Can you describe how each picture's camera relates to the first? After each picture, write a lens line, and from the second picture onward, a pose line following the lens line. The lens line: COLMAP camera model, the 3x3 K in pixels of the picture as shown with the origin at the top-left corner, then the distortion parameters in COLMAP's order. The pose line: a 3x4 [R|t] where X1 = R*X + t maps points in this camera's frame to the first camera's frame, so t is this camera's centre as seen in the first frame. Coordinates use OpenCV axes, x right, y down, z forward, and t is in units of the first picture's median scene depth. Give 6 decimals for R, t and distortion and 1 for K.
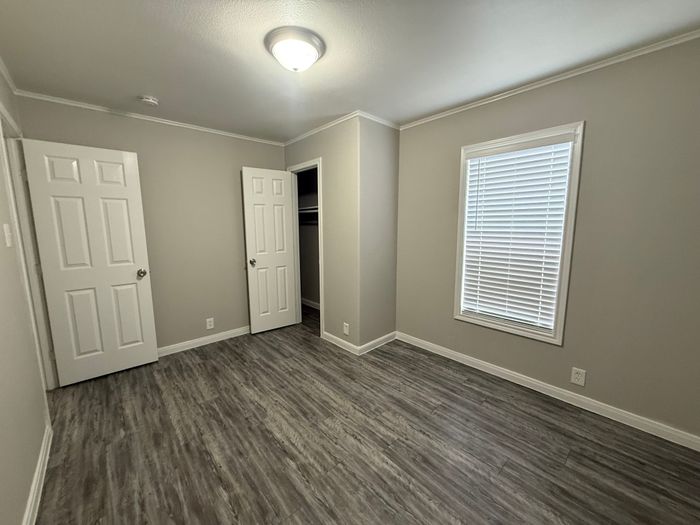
lens RADIAL K [[279.0, 0, 348.3], [0, 279.0, 264.0], [0, 0, 1]] dist [0.001328, 0.000412]
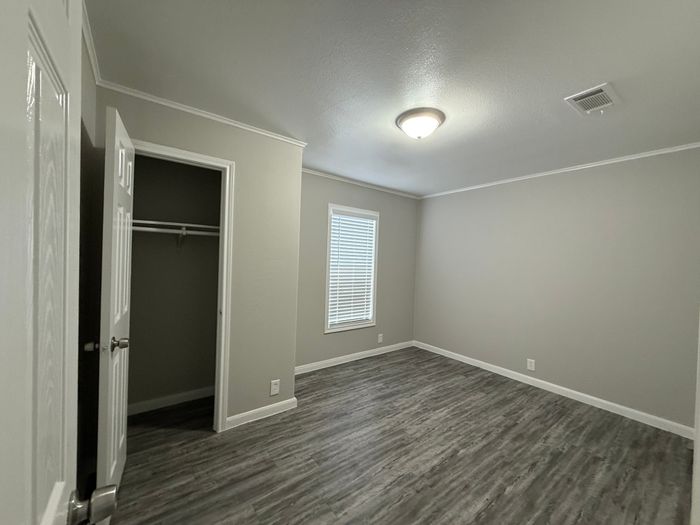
lens RADIAL K [[279.0, 0, 348.3], [0, 279.0, 264.0], [0, 0, 1]] dist [0.001328, 0.000412]
pose [[0.081622, -0.006381, 0.996643, -1.130556], [0.106907, 0.994266, -0.002390, -0.134743], [-0.990913, 0.106743, 0.081836, 0.994554]]
